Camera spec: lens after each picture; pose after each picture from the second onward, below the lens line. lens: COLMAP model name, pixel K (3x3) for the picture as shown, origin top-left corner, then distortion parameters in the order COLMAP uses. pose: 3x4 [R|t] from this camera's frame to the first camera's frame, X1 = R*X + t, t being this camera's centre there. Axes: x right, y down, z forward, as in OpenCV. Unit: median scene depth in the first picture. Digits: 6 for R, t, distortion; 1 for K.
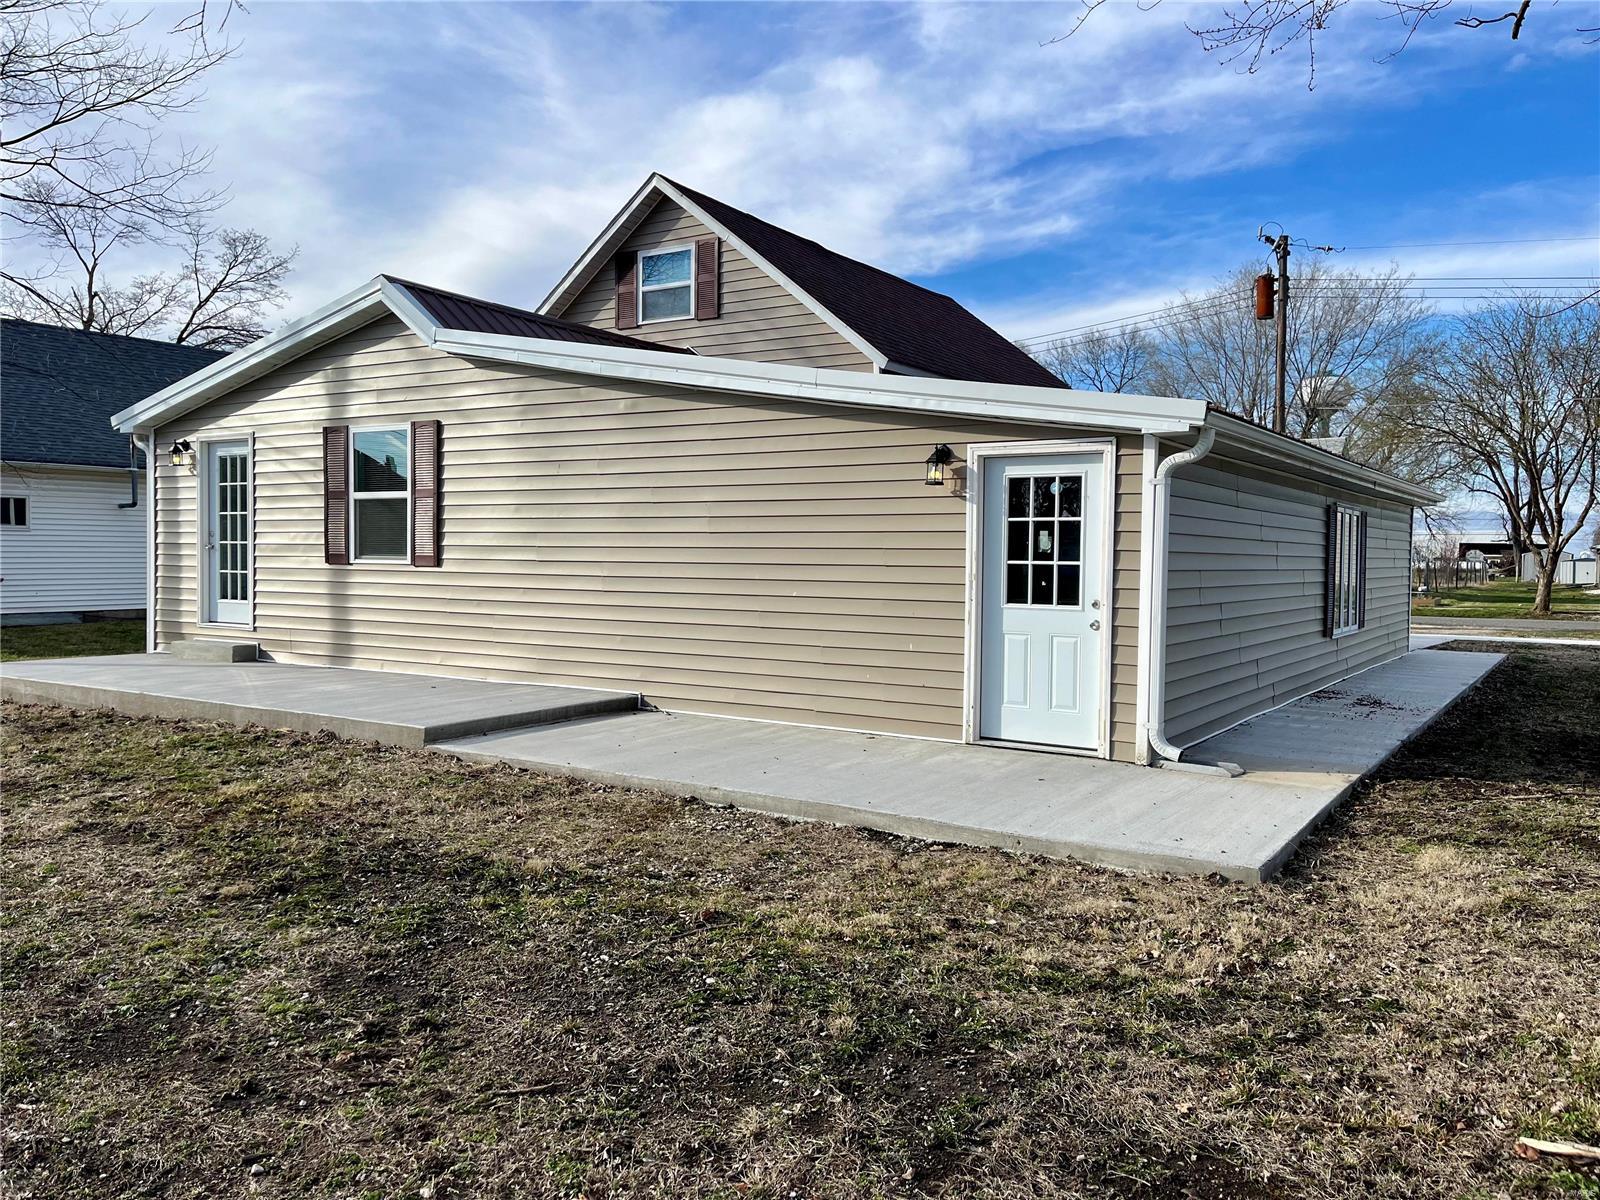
lens RADIAL K [[1237.5, 0, 799.2], [0, 1237.5, 598.0], [0, 0, 1]] dist [0.047272, -0.033964]
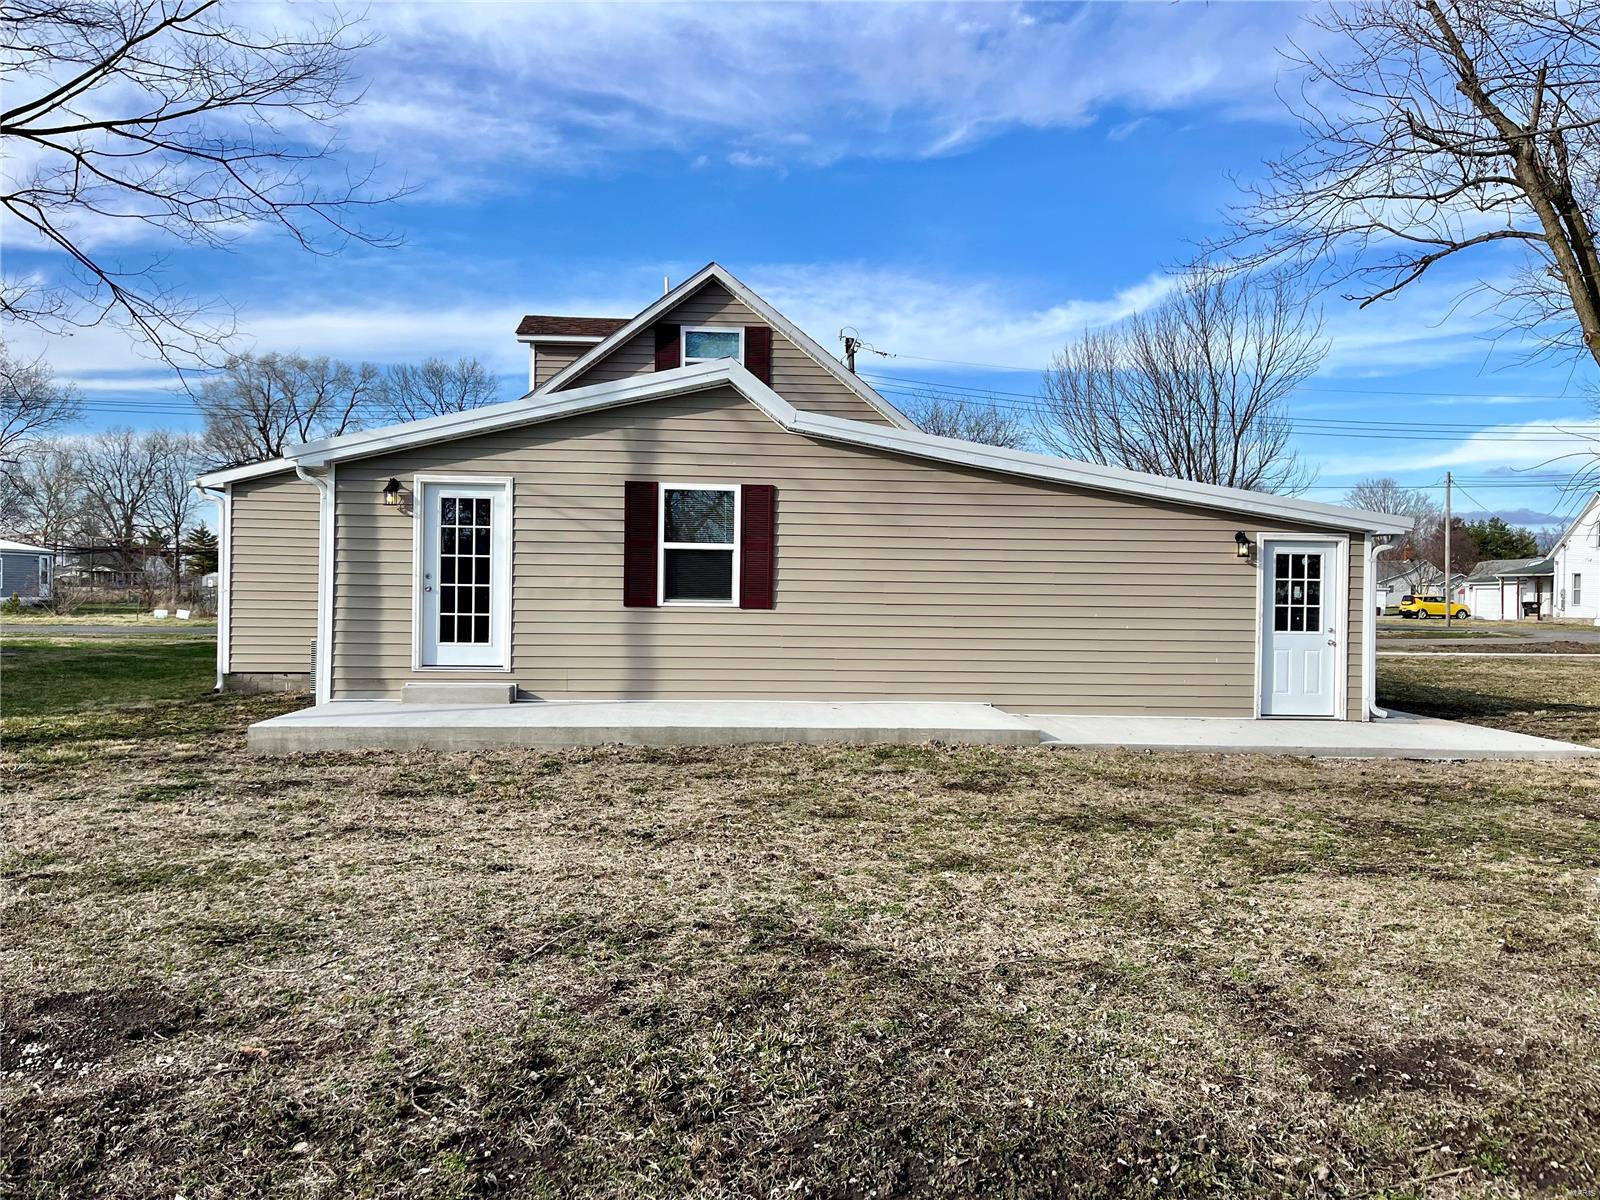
lens RADIAL K [[1237.5, 0, 797.3], [0, 1237.5, 604.2], [0, 0, 1]] dist [0.047272, -0.033964]
pose [[0.805105, -0.006762, 0.593094, -0.824004], [0.014620, 0.999857, -0.008446, -0.016334], [-0.592953, 0.015471, 0.805089, 0.034750]]
